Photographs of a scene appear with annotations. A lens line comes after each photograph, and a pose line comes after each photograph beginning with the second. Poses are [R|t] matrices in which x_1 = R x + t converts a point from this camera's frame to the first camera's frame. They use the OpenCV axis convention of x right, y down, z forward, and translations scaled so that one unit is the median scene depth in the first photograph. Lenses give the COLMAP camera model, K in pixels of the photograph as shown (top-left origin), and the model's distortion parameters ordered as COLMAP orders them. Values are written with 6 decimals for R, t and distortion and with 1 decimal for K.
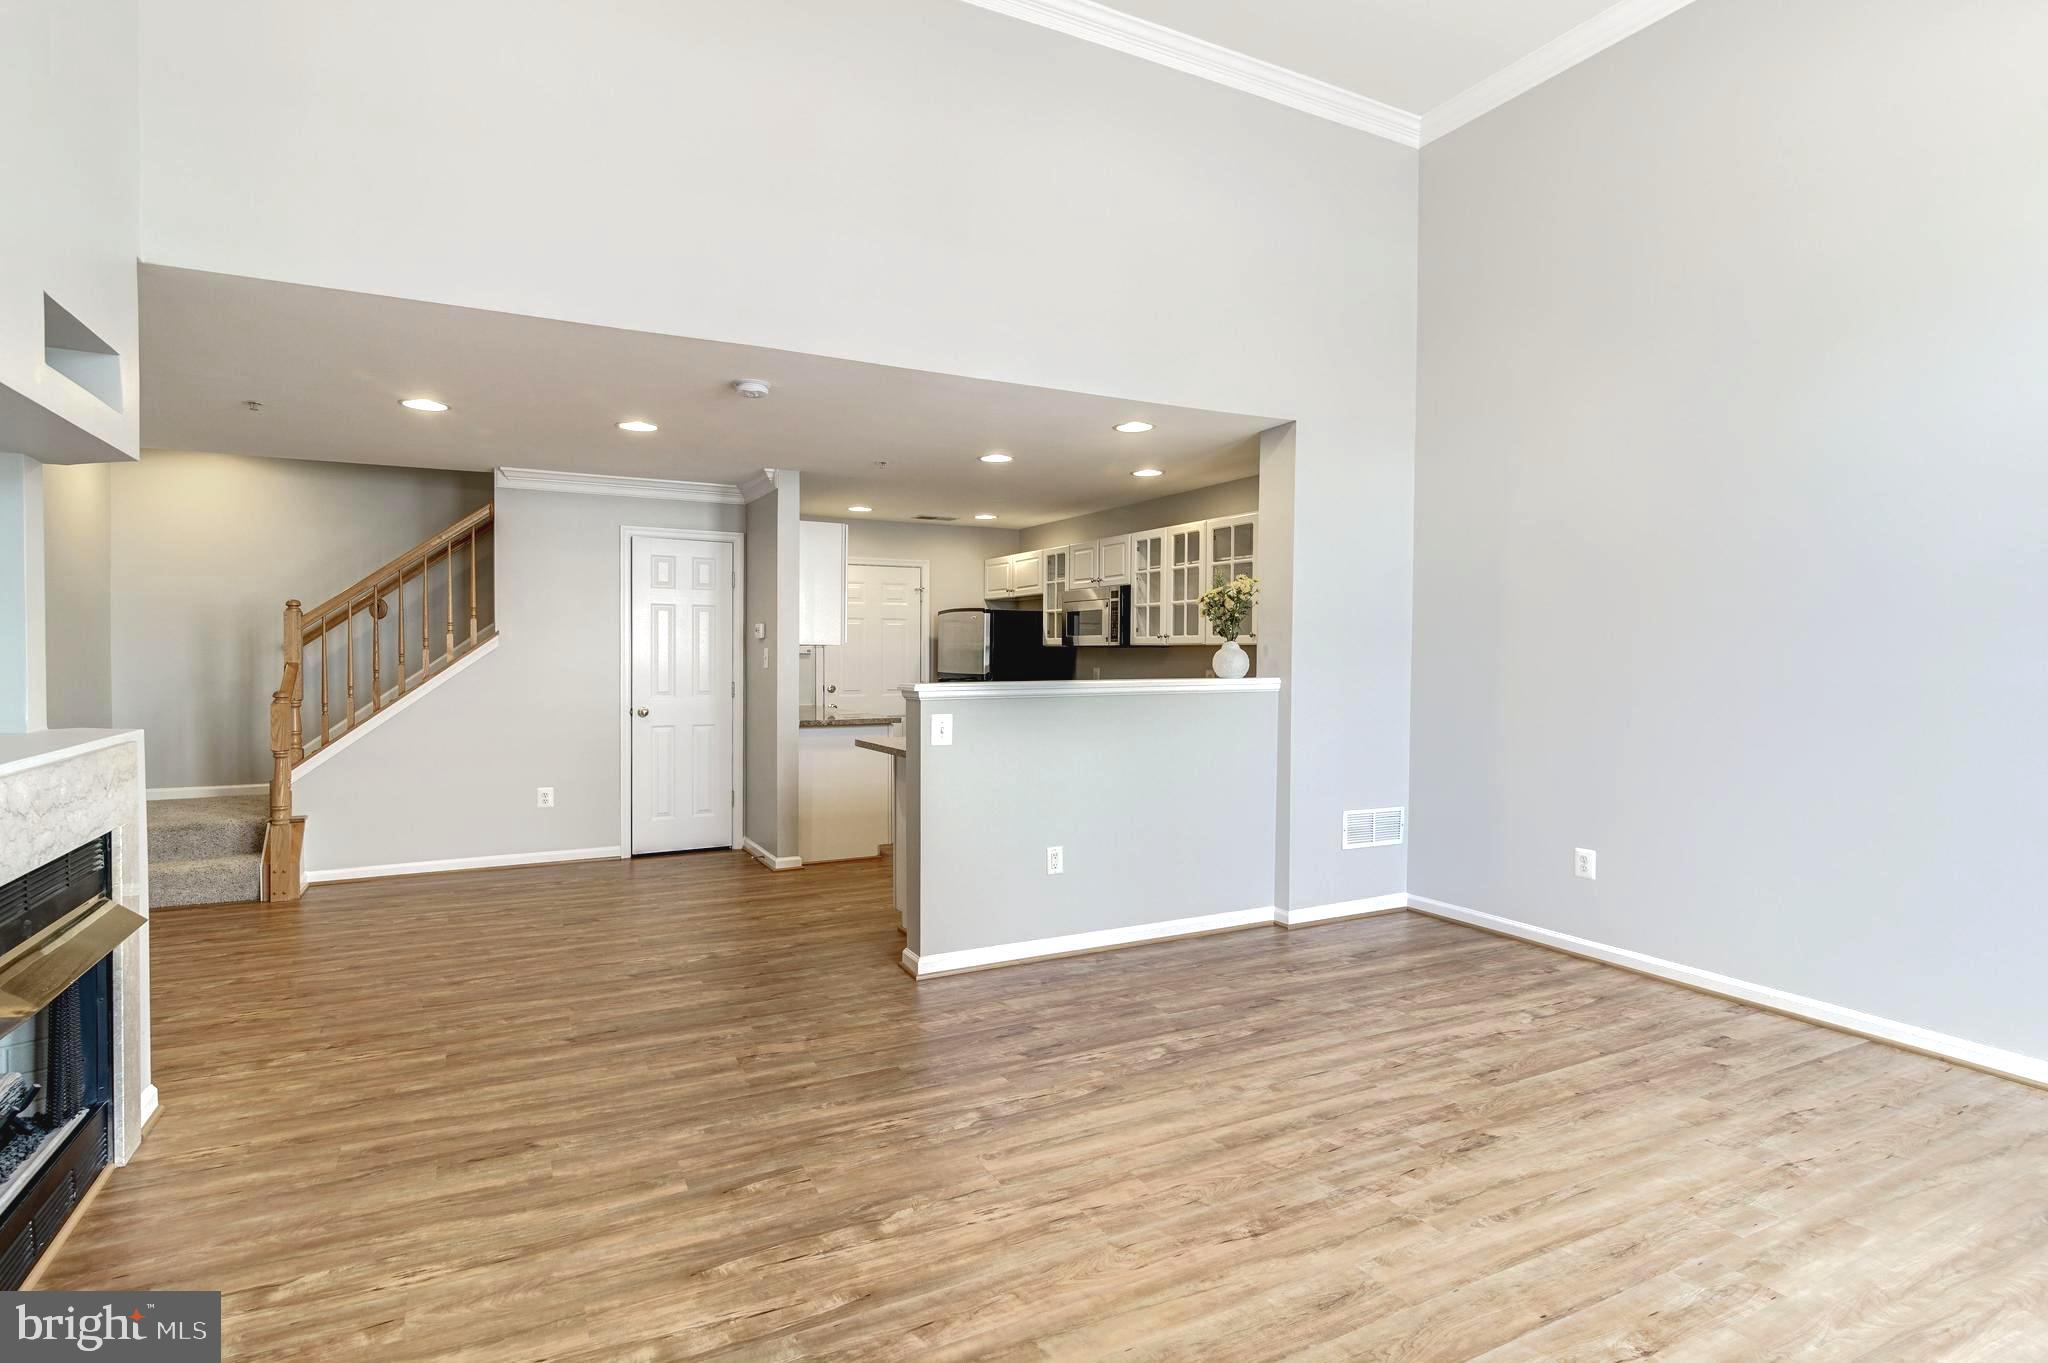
lens RADIAL K [[937.8, 0, 930.8], [0, 937.8, 667.3], [0, 0, 1]] dist [0.000276, -0.000230]
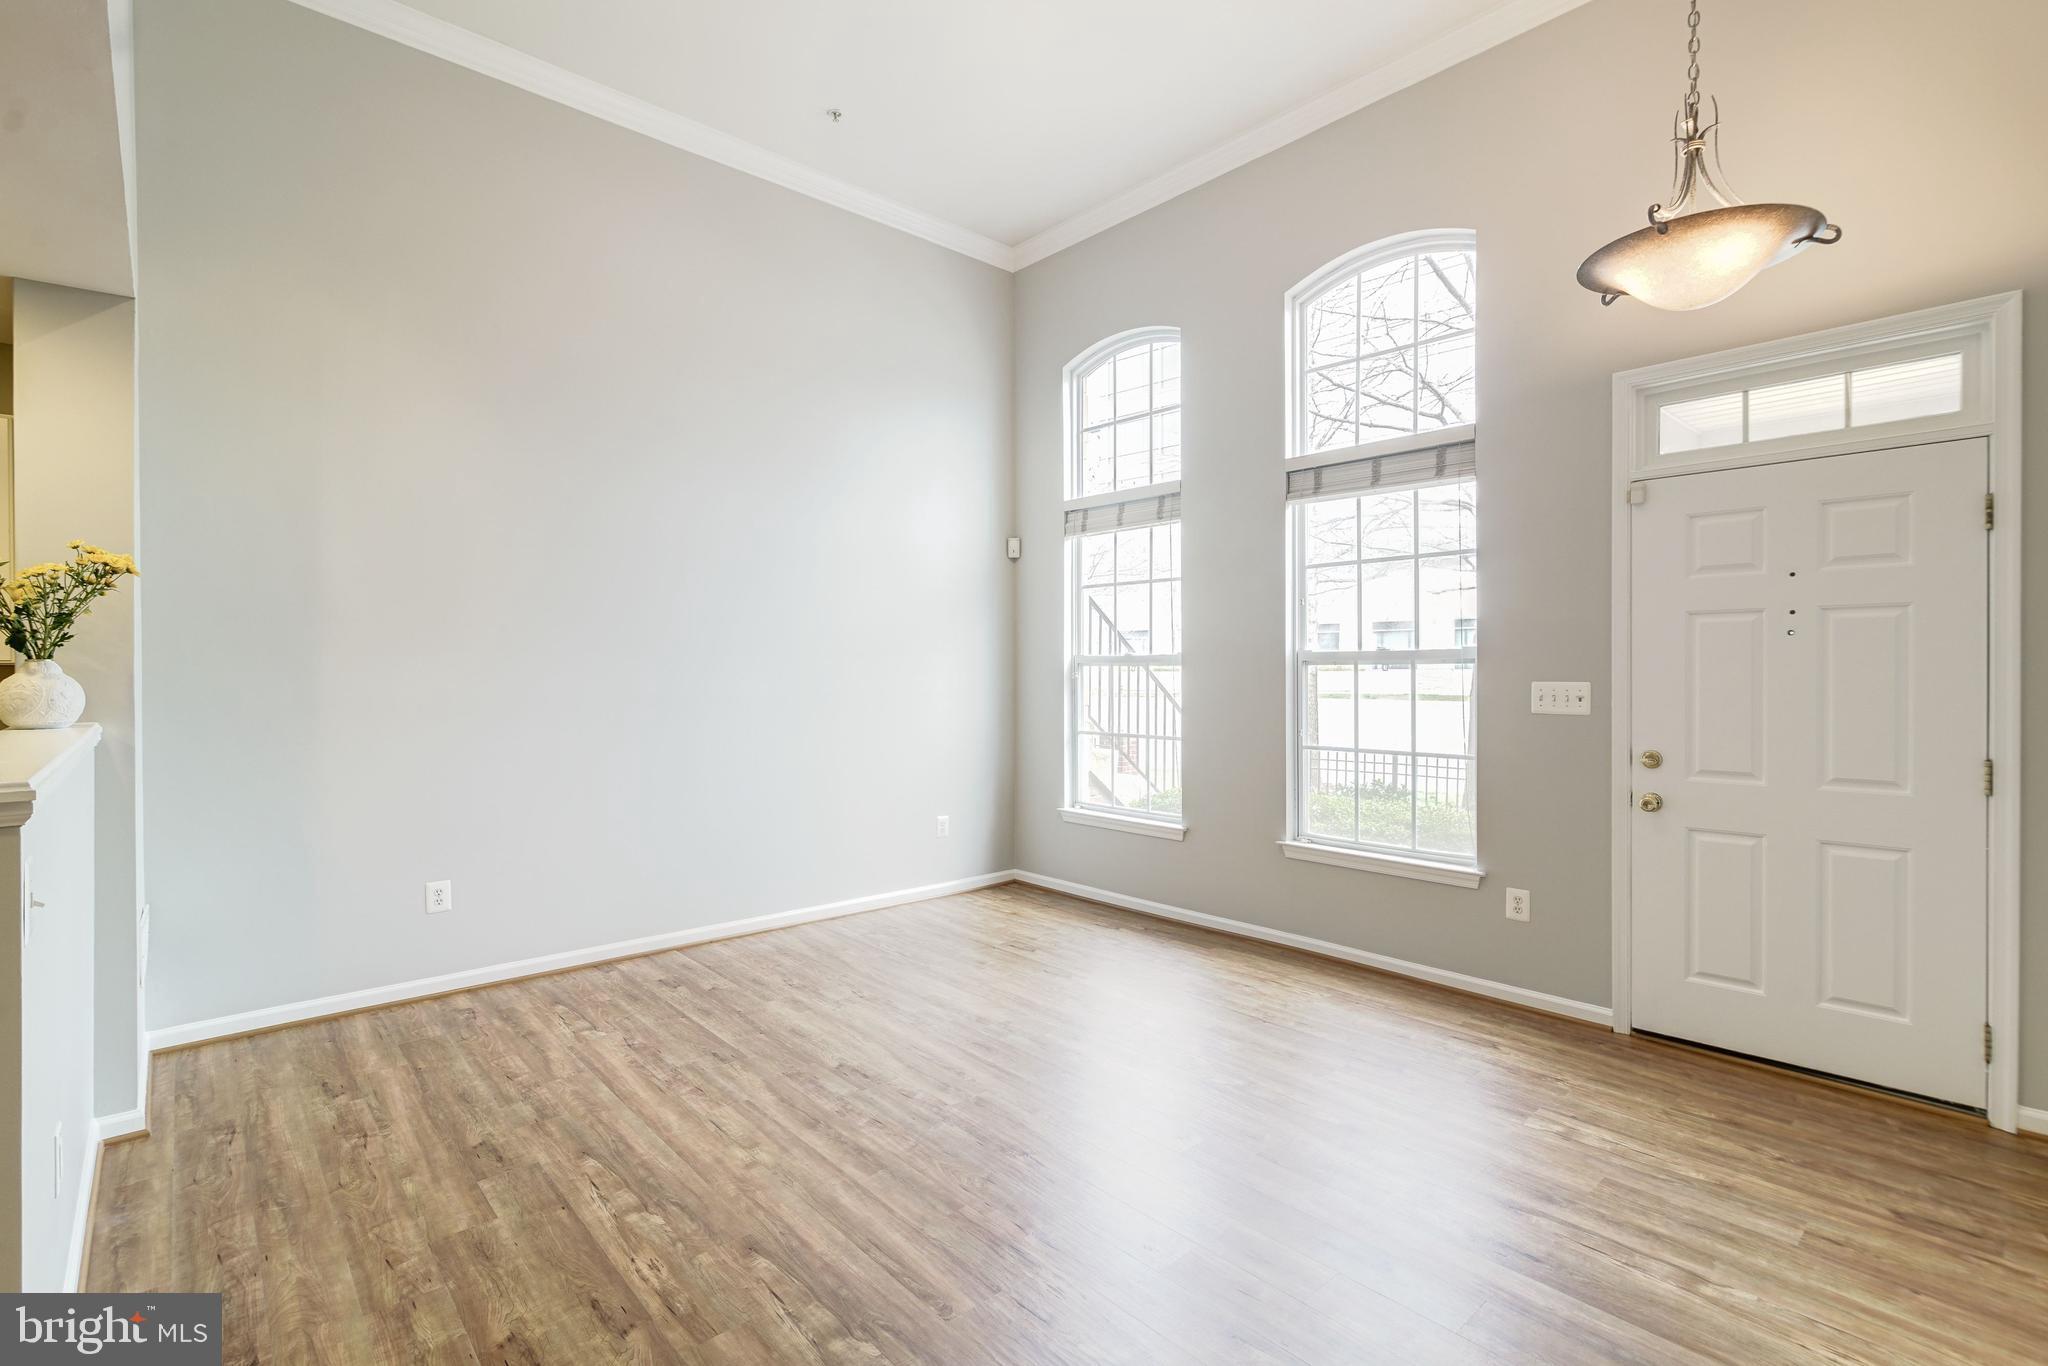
lens RADIAL K [[972.2, 0, 1096.2], [0, 972.2, 678.1], [0, 0, 1]] dist [-0.001115, -0.000152]
pose [[-0.331123, -0.010637, 0.943528, -0.596431], [0.014890, 0.999753, 0.016497, -0.027382], [-0.943470, 0.019512, -0.330883, 0.890989]]
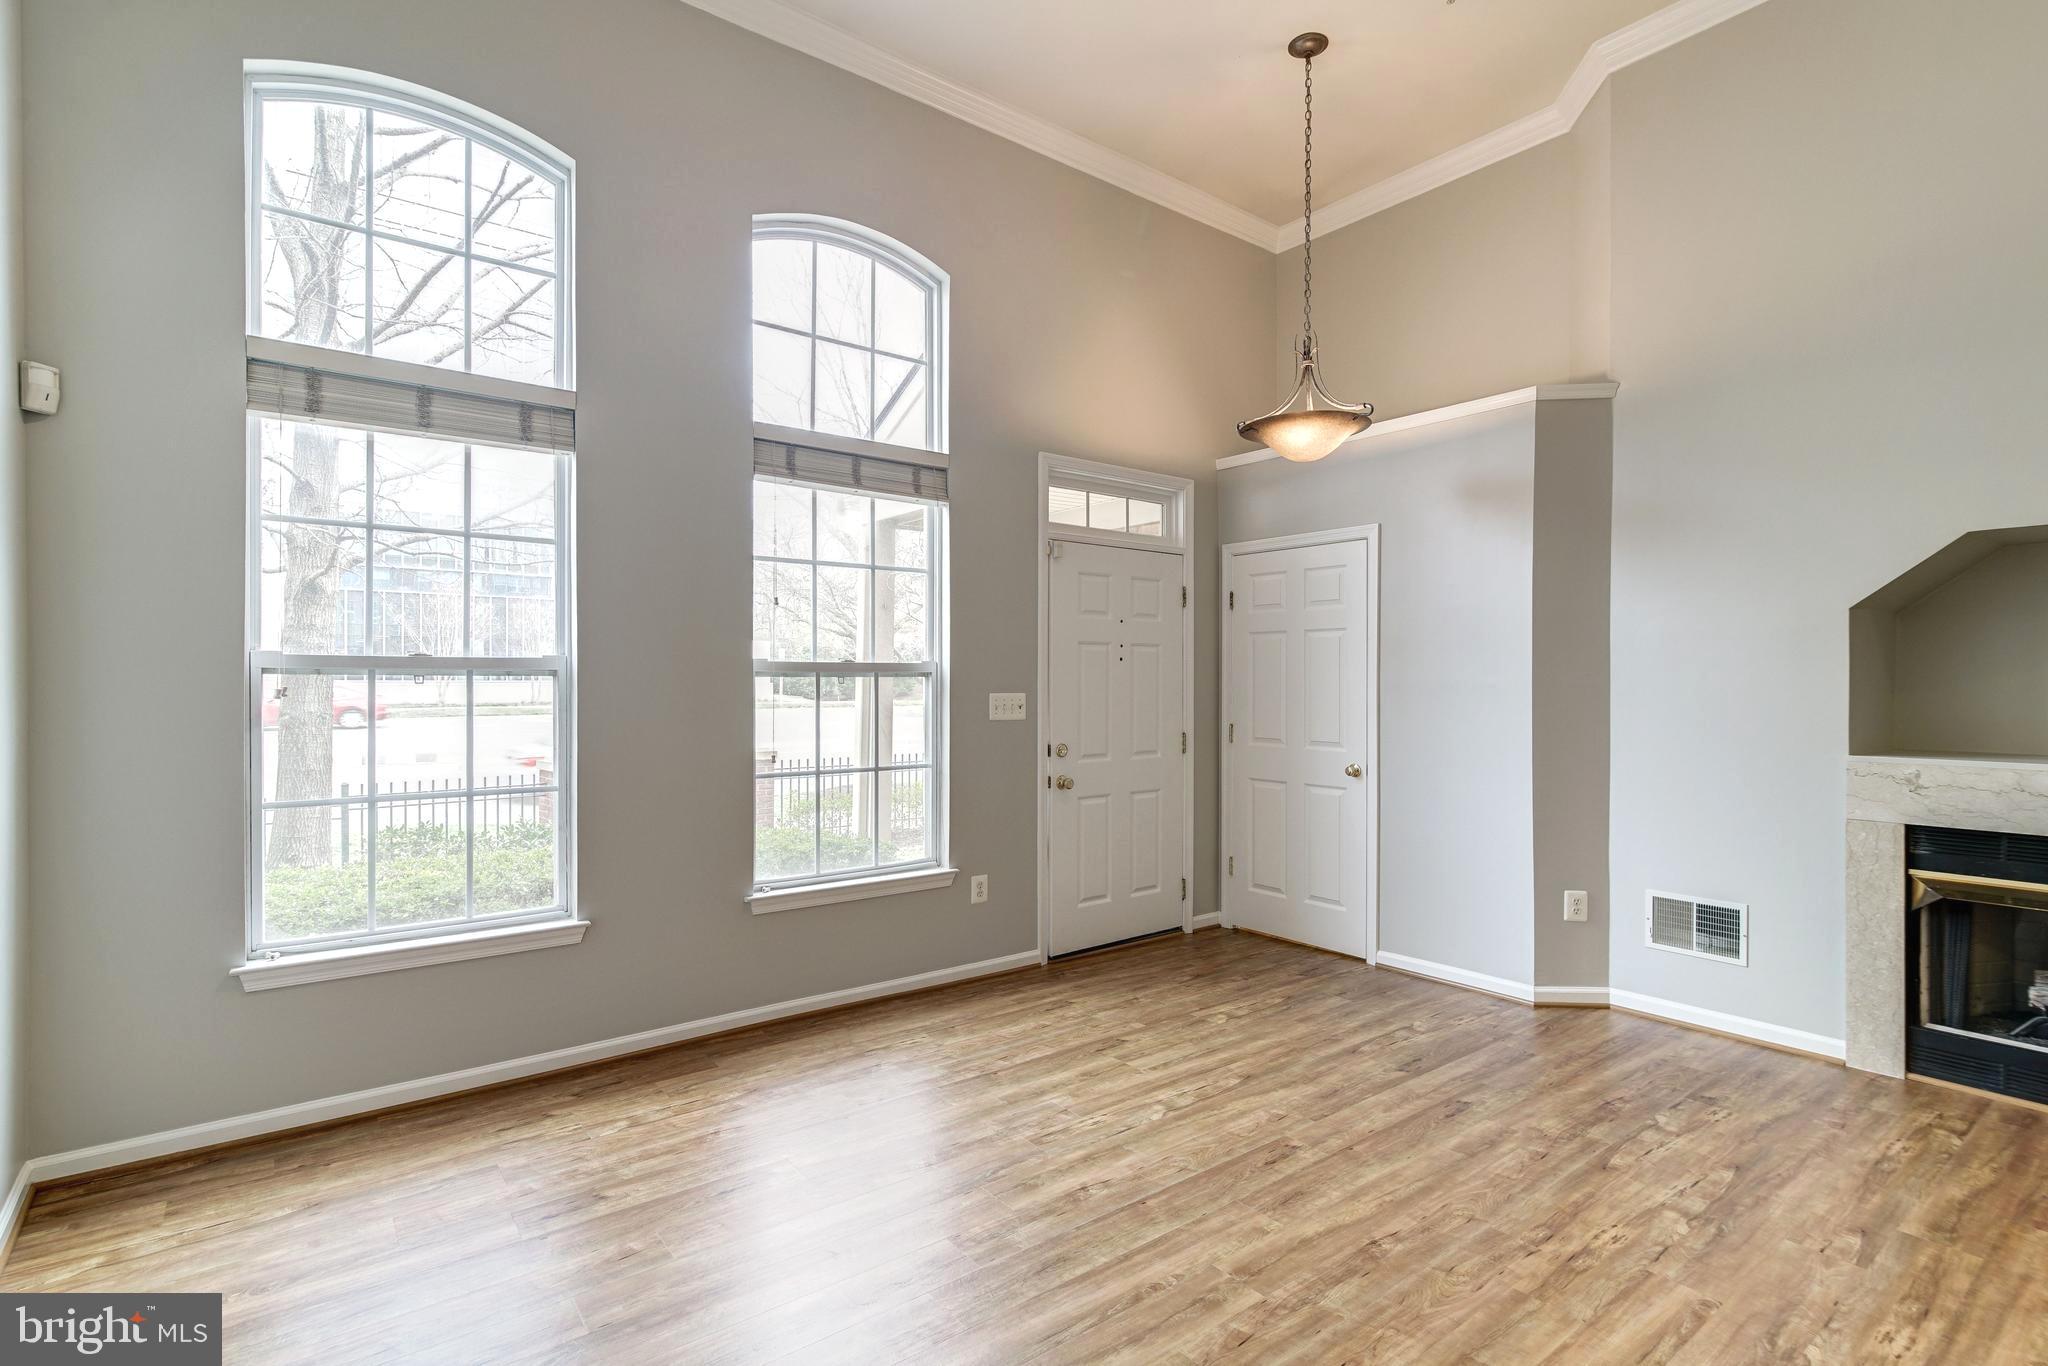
lens RADIAL K [[956.8, 0, 939.4], [0, 956.8, 684.4], [0, 0, 1]] dist [0.000596, 0.000618]
pose [[-0.982030, -0.005138, -0.188654, 0.701634], [-0.008666, 0.999803, 0.017884, -0.031654], [0.188525, 0.019198, -0.981881, 1.323940]]
